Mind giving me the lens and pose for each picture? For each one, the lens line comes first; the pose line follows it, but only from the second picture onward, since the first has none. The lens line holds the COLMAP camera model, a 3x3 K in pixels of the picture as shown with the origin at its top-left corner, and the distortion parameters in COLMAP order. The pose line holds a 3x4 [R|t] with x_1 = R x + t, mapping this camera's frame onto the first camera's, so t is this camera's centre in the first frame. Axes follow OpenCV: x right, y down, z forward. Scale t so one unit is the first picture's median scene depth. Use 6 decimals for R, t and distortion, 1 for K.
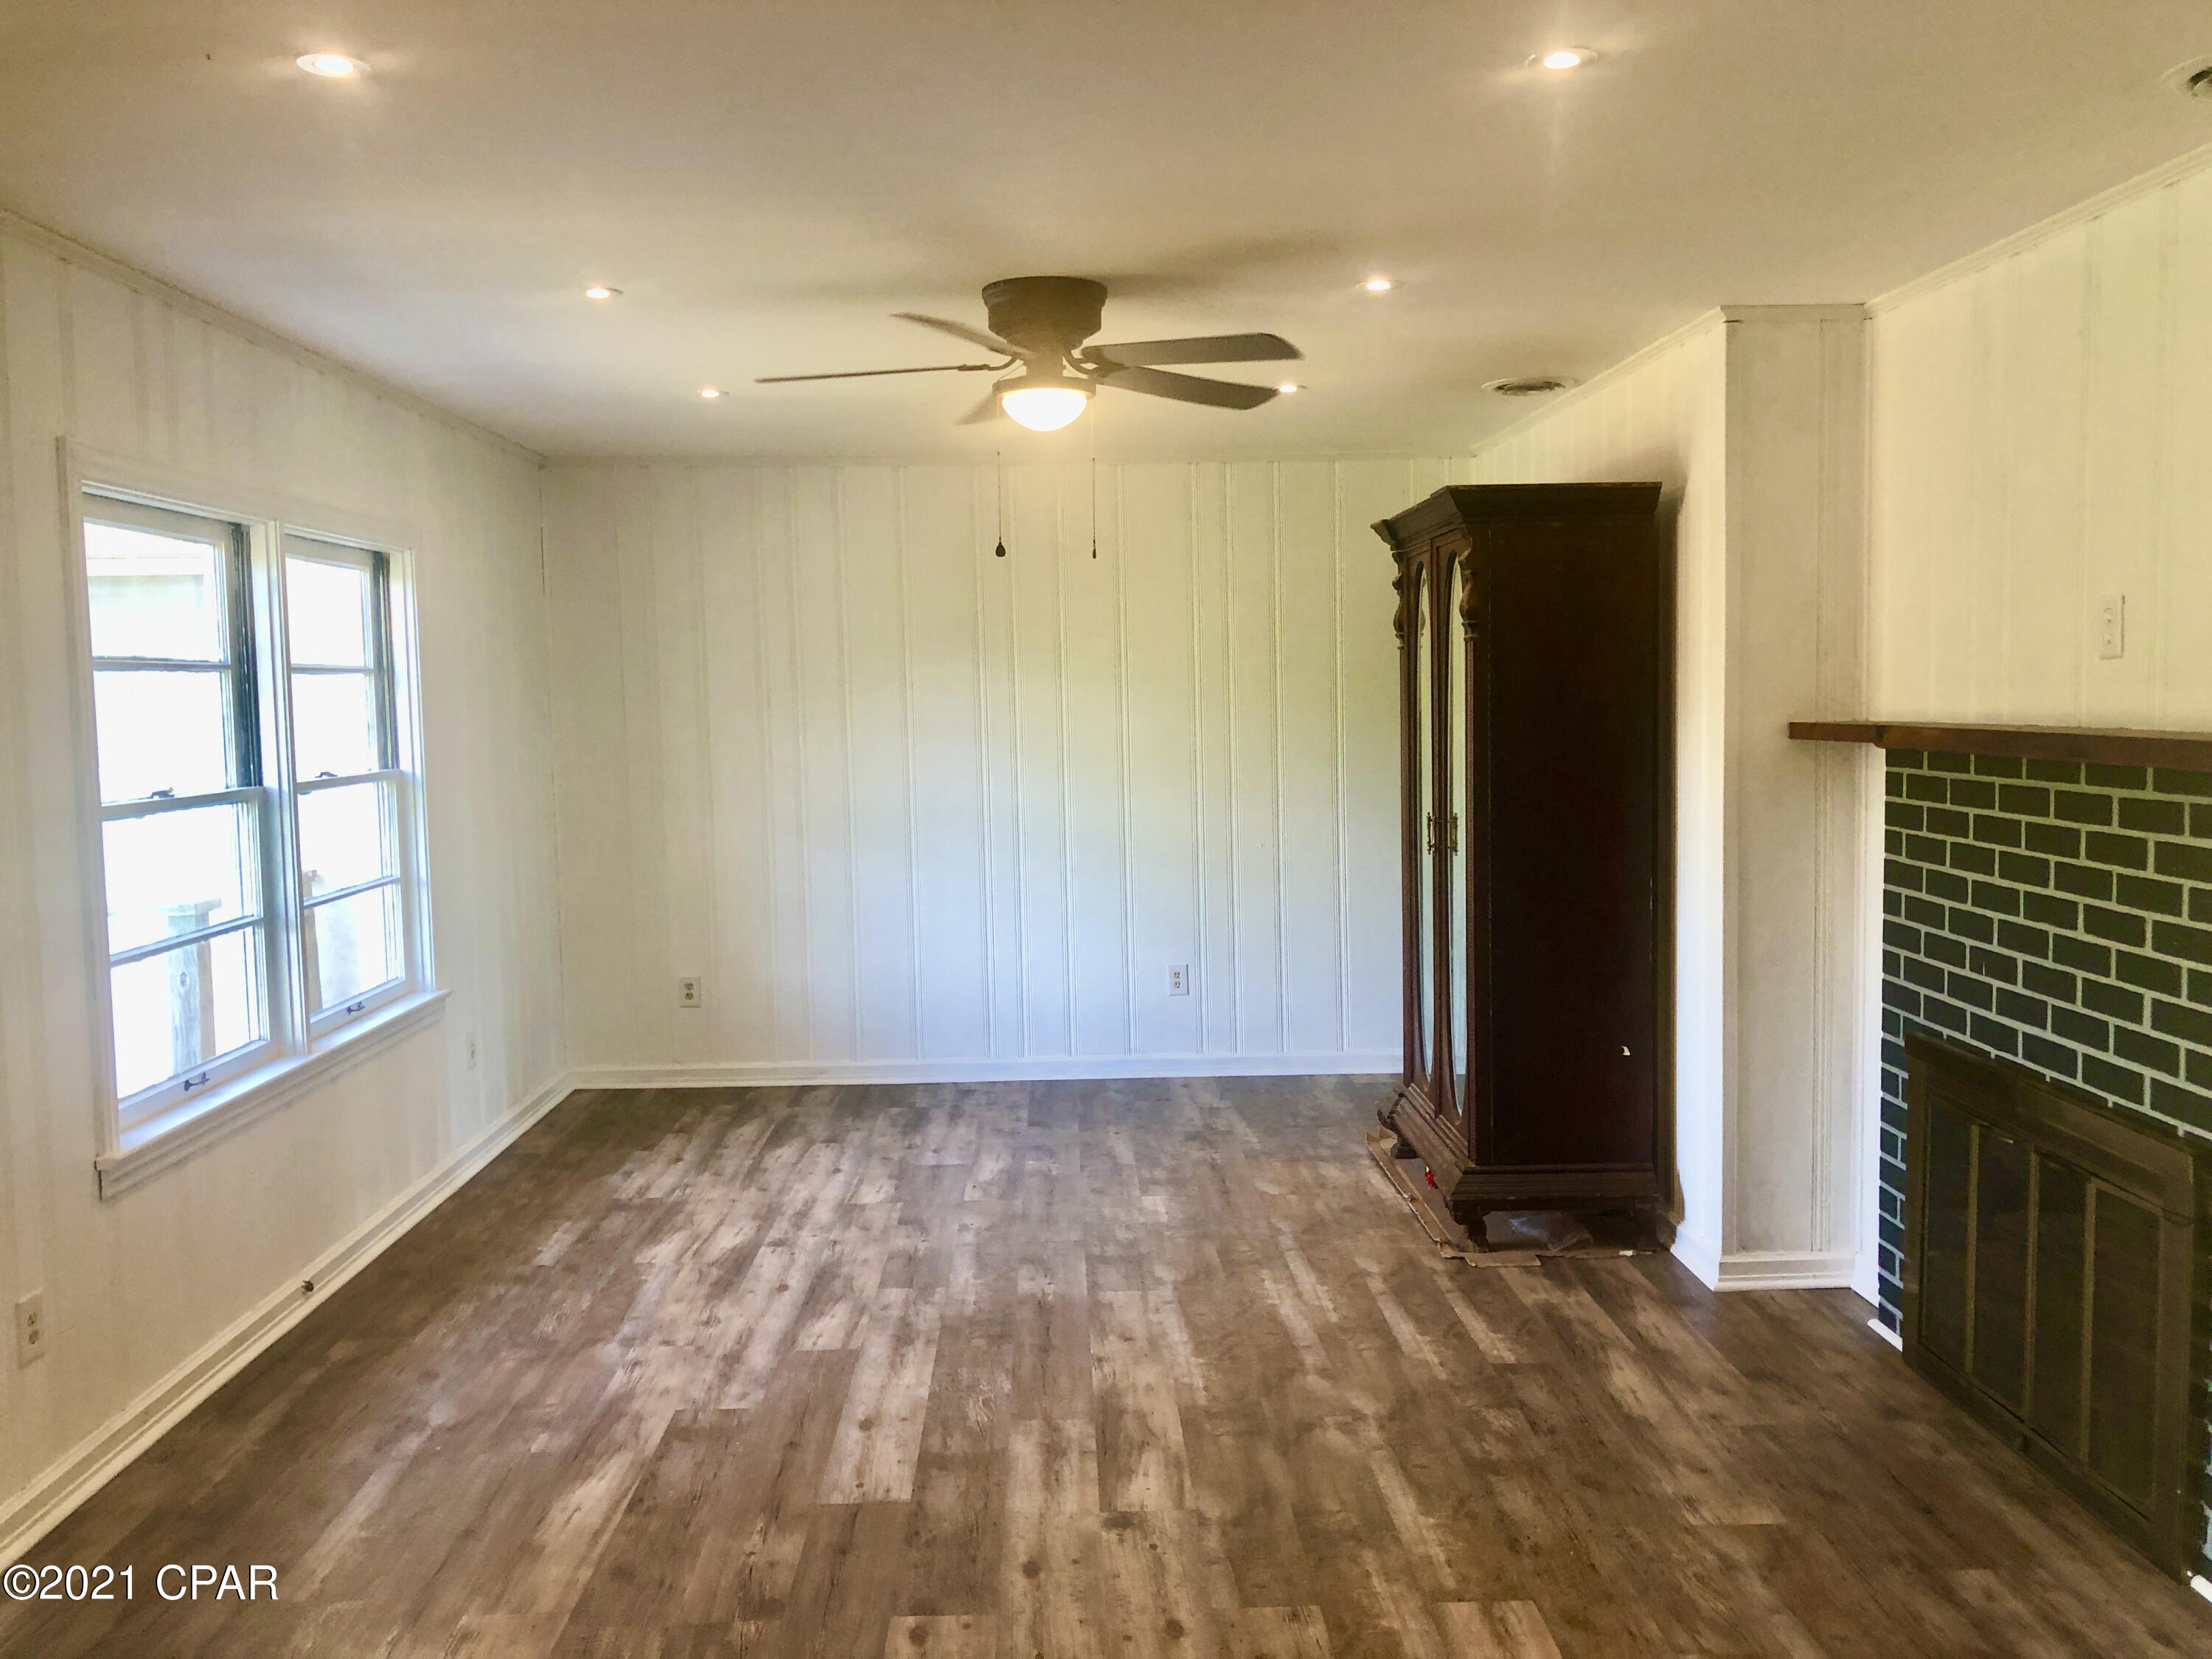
lens RADIAL K [[1805.9, 0, 1119.4], [0, 1805.9, 820.1], [0, 0, 1]] dist [0.006989, -0.003295]
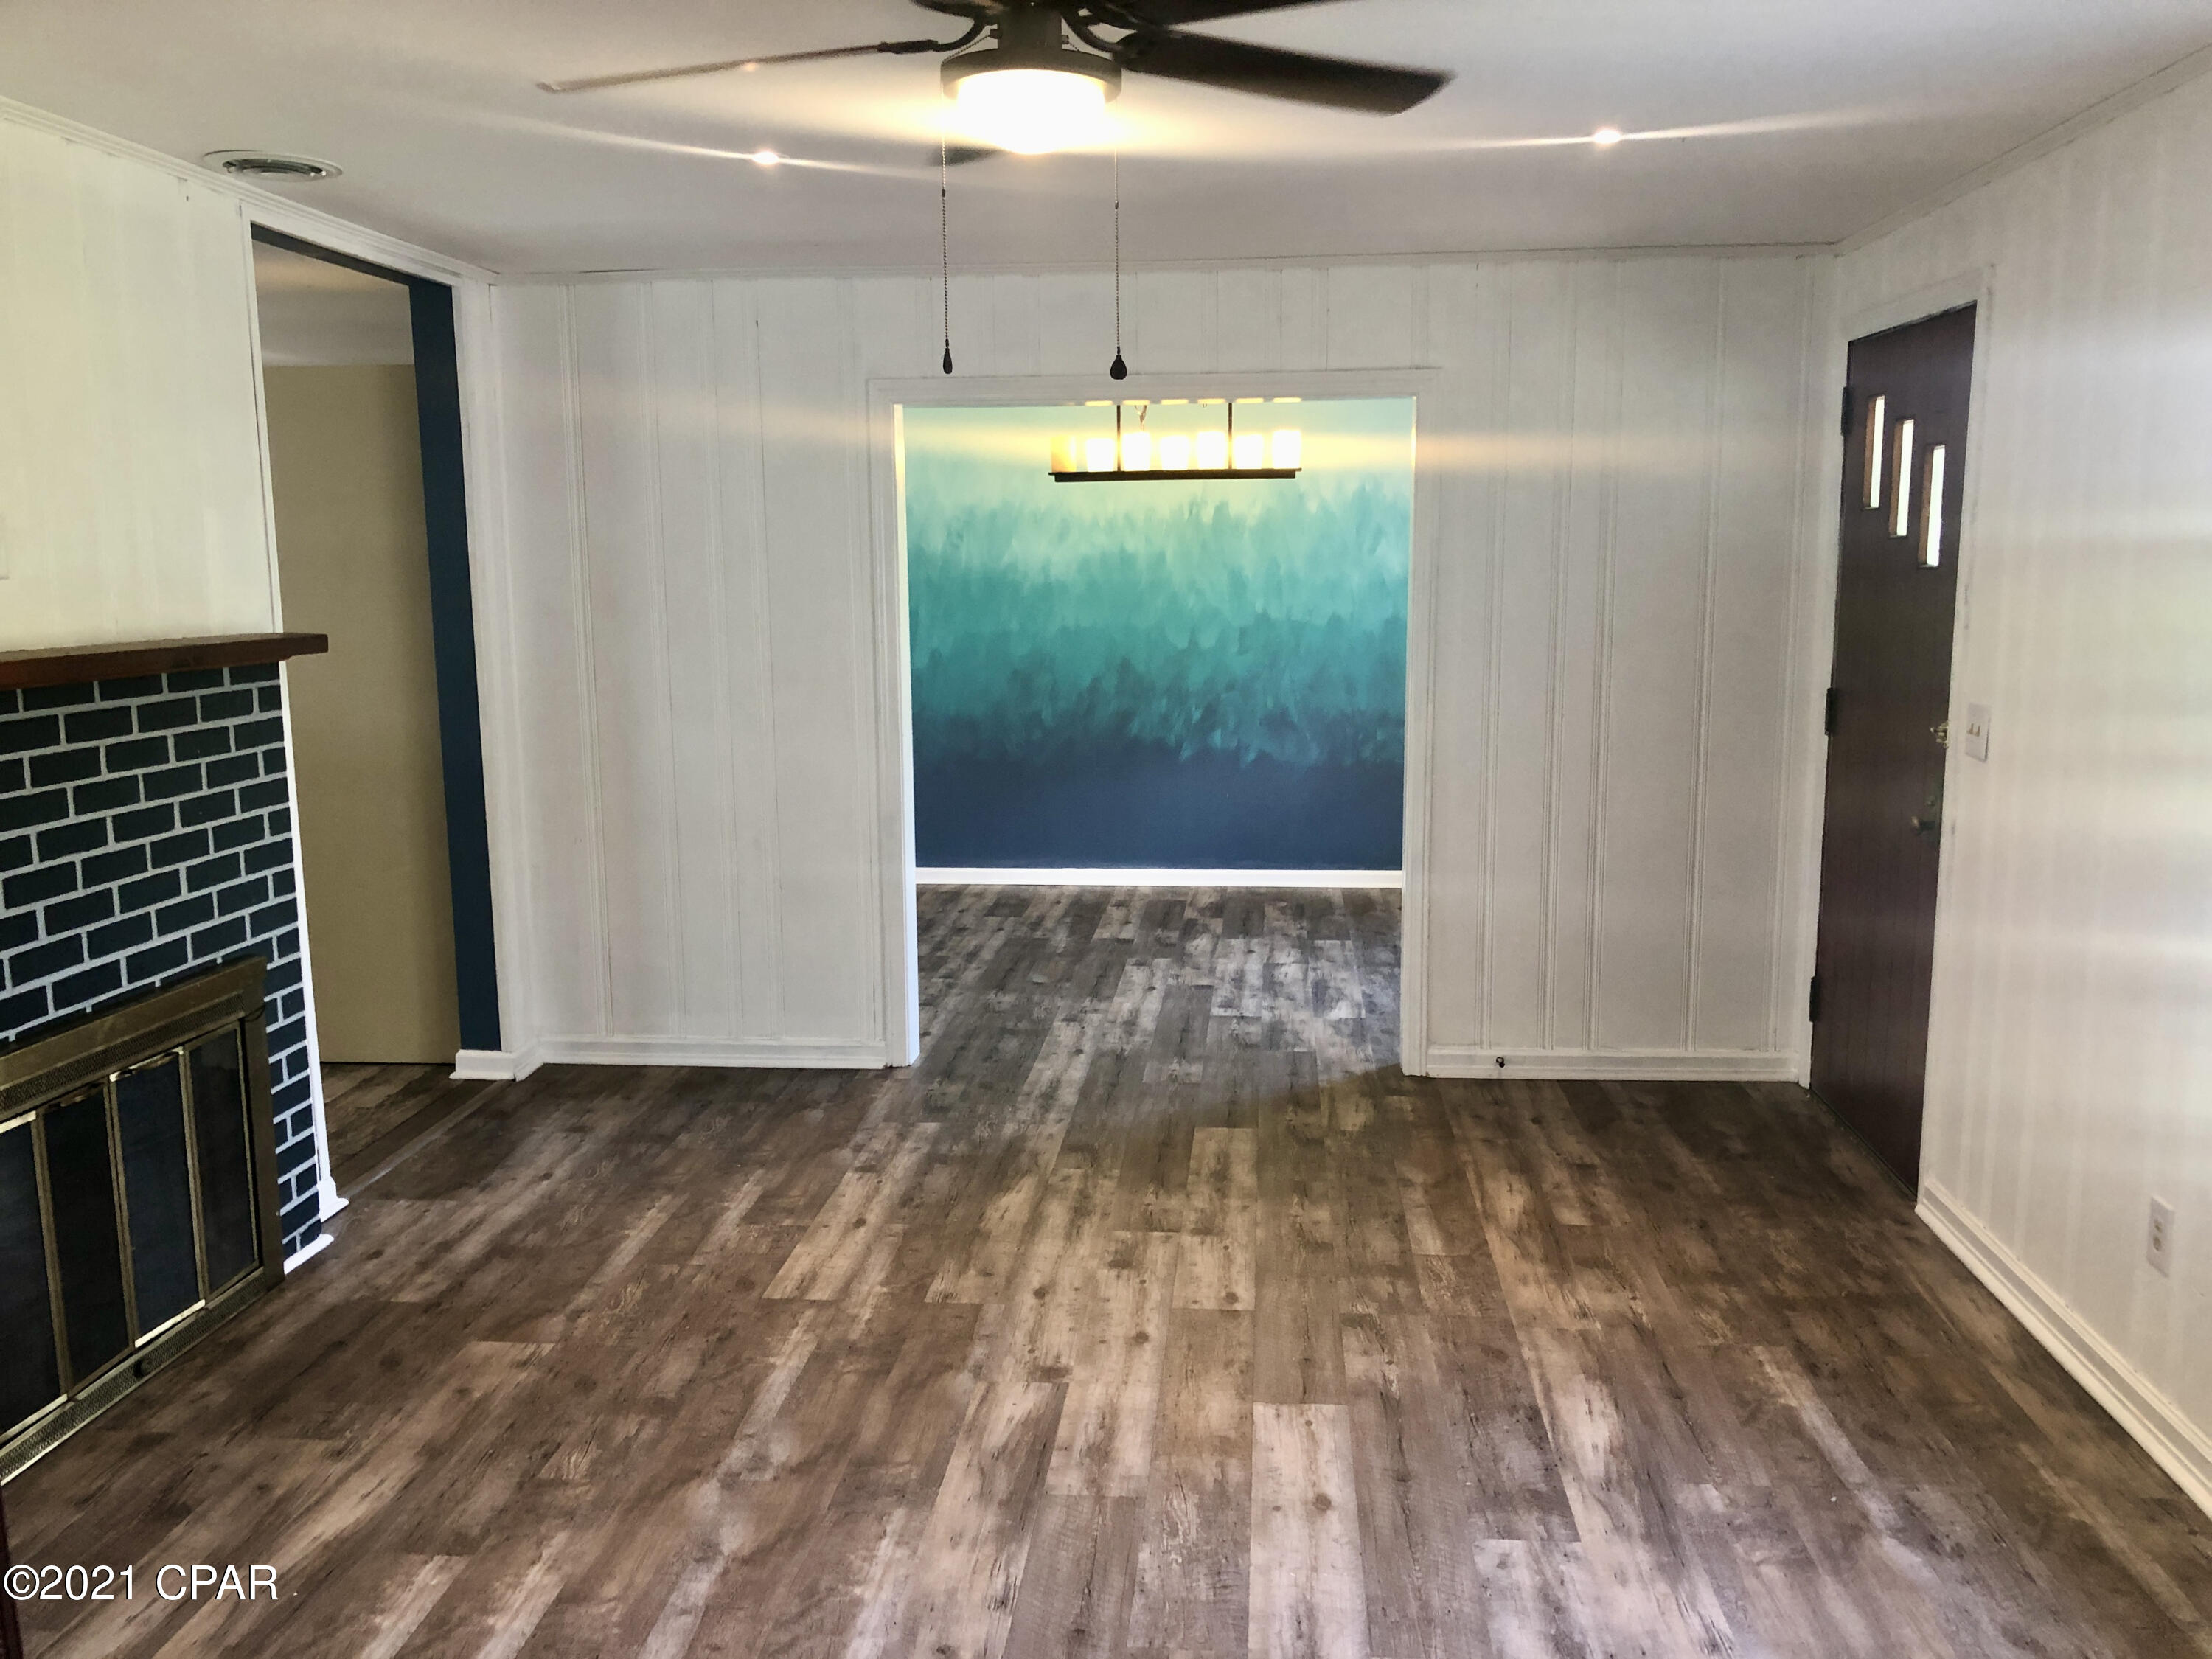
lens RADIAL K [[1805.9, 0, 1116.9], [0, 1805.9, 845.1], [0, 0, 1]] dist [0.006989, -0.003295]
pose [[-0.992404, 0.002162, 0.123000, -0.159669], [0.030993, 0.971989, 0.232972, -0.154122], [-0.119051, 0.235015, -0.964673, 1.845277]]
